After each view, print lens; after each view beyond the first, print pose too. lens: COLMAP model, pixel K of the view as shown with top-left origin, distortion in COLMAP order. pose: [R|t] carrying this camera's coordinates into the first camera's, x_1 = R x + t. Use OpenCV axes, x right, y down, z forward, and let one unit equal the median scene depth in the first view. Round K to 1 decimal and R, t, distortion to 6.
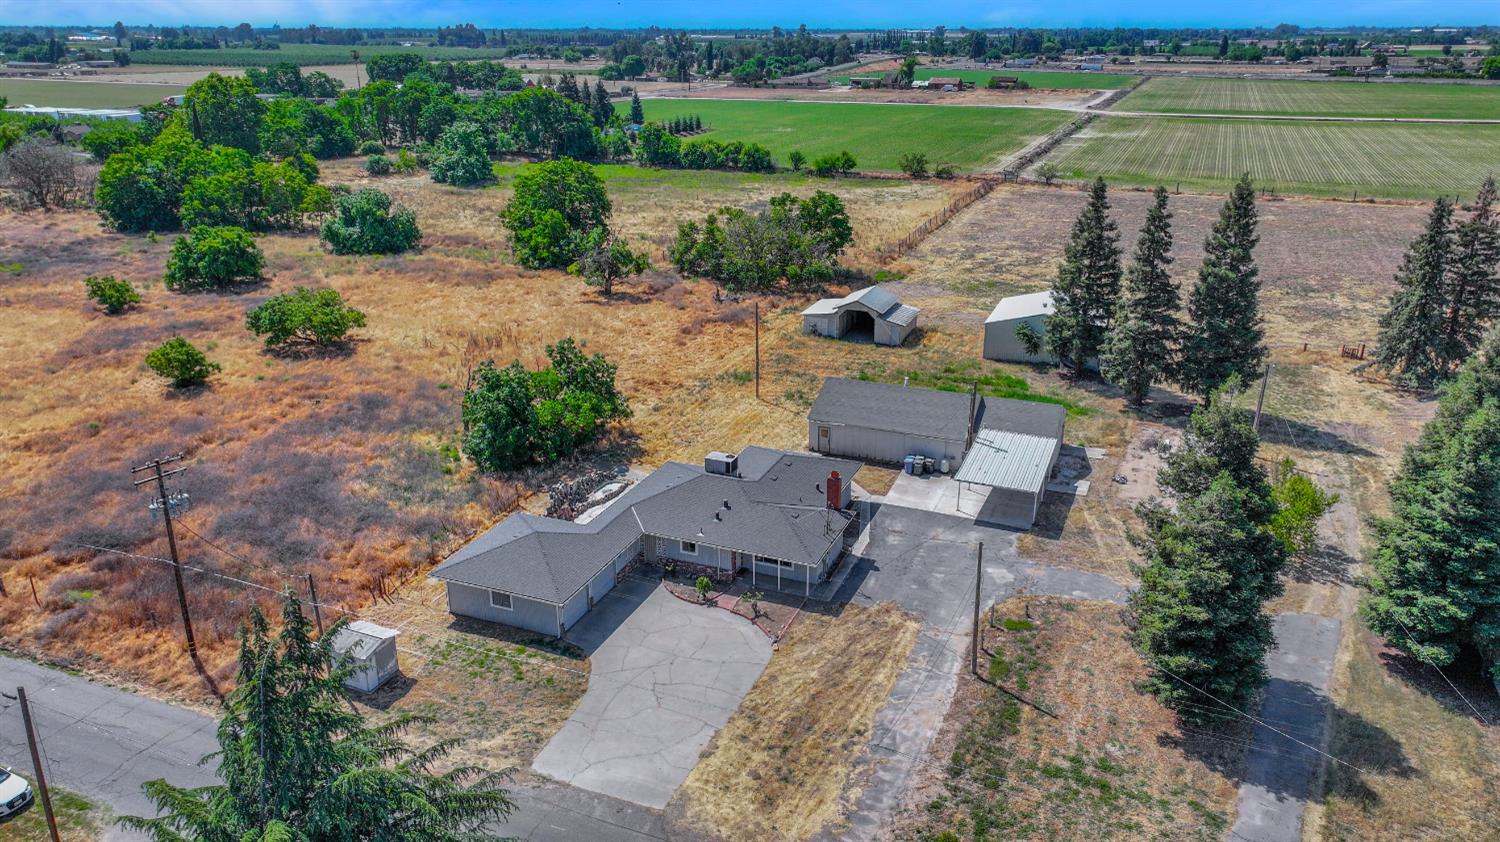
lens RADIAL K [[1050.8, 0, 752.6], [0, 1050.8, 427.5], [0, 0, 1]] dist [-0.000298, 0.015342]
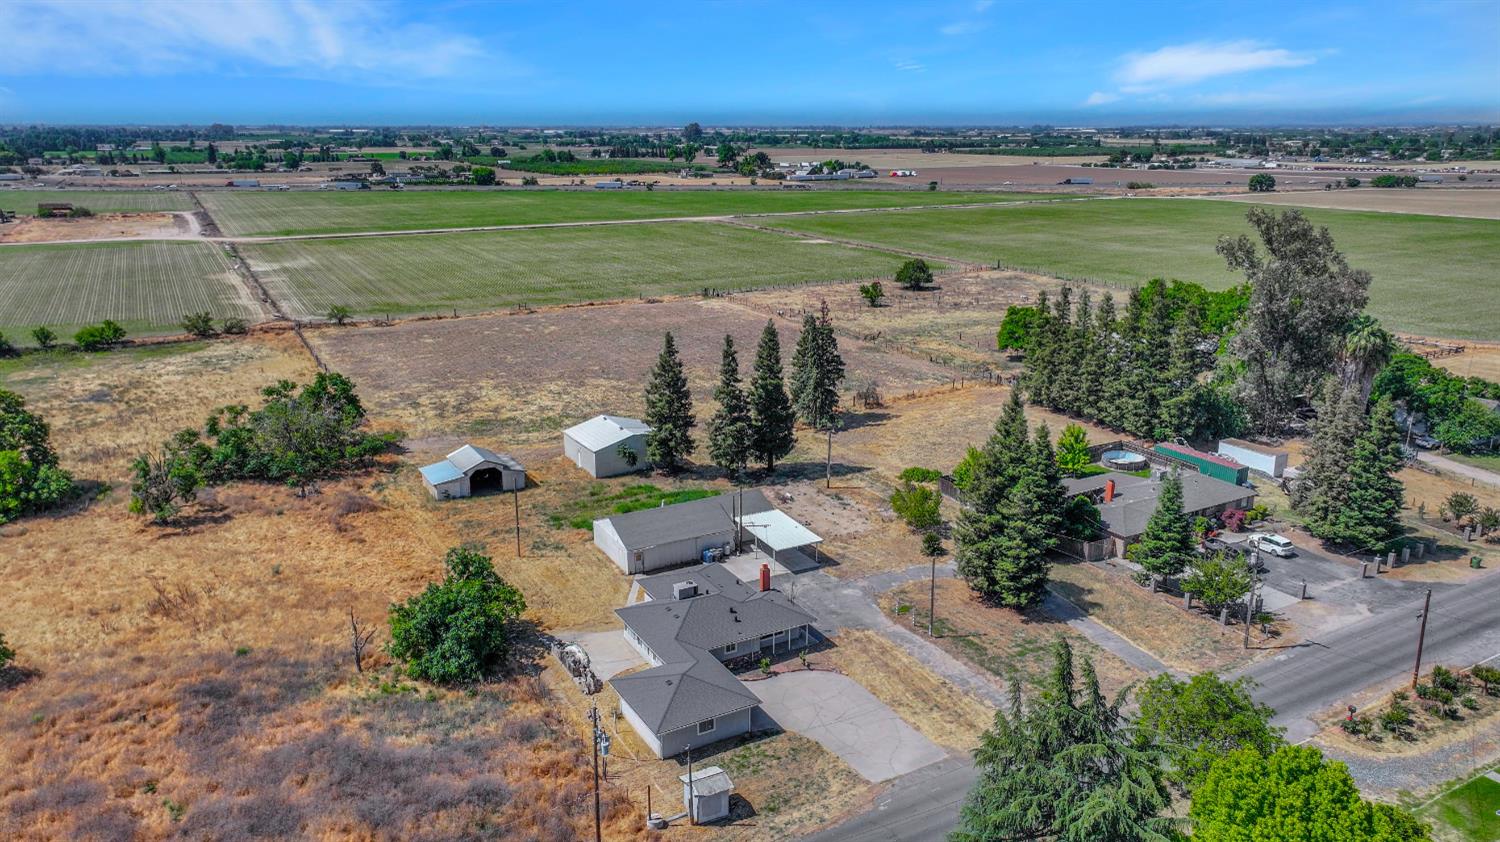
lens RADIAL K [[1050.8, 0, 759.5], [0, 1050.8, 424.8], [0, 0, 1]] dist [-0.000298, 0.015342]
pose [[0.611708, -0.216358, 0.760922, -0.756300], [0.279802, 0.958872, 0.047708, -0.164482], [-0.739949, 0.183724, 0.647087, 0.017901]]
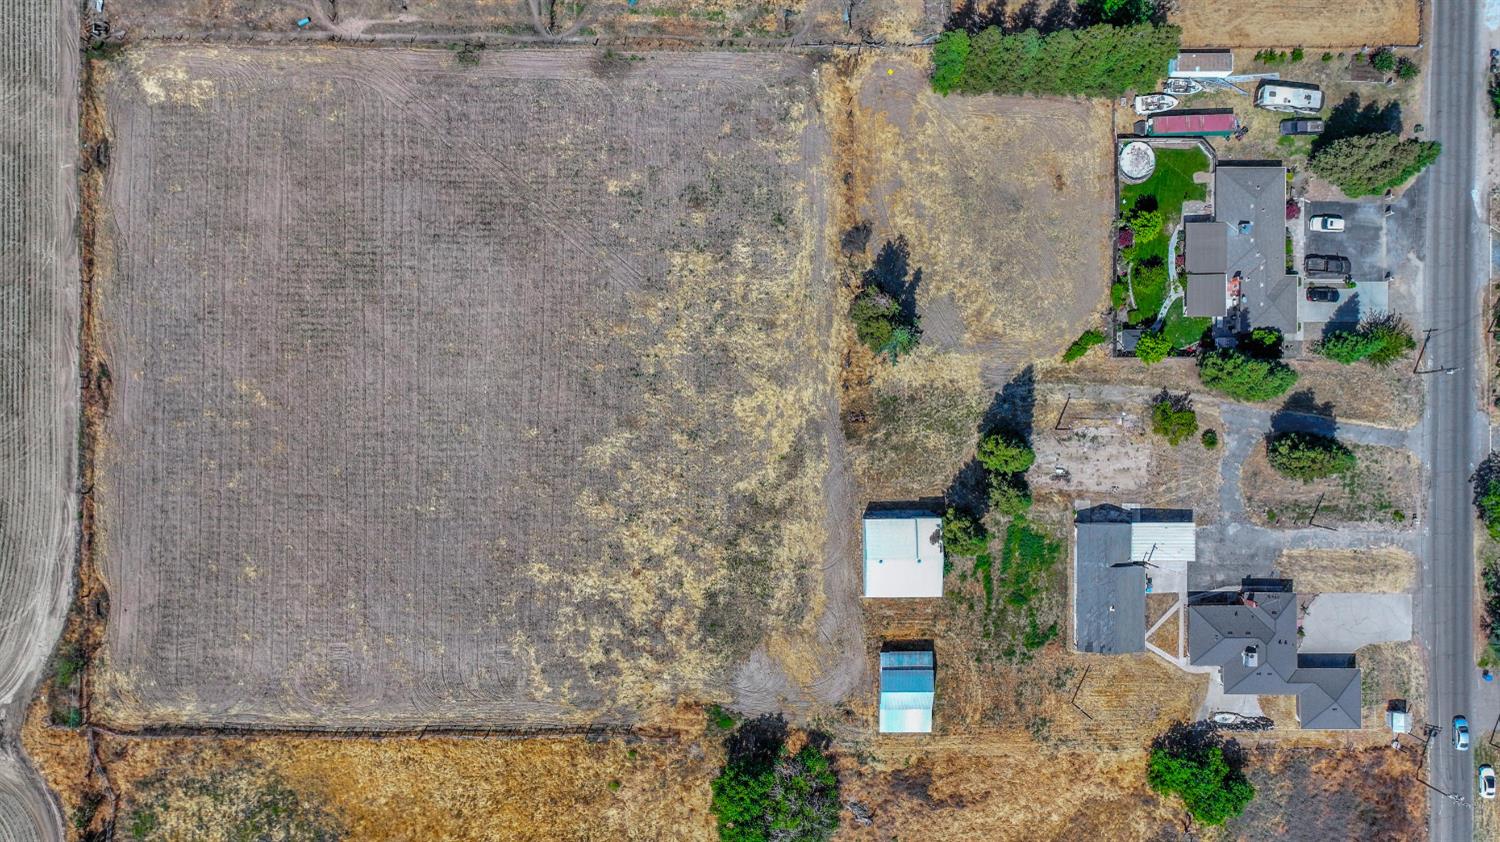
lens RADIAL K [[1050.8, 0, 753.2], [0, 1050.8, 424.5], [0, 0, 1]] dist [-0.000298, 0.015342]
pose [[-0.379326, -0.925263, -0.000036, 0.654610], [0.330215, -0.135413, 0.934142, -1.836626], [-0.864332, 0.354332, 0.356901, 0.751651]]
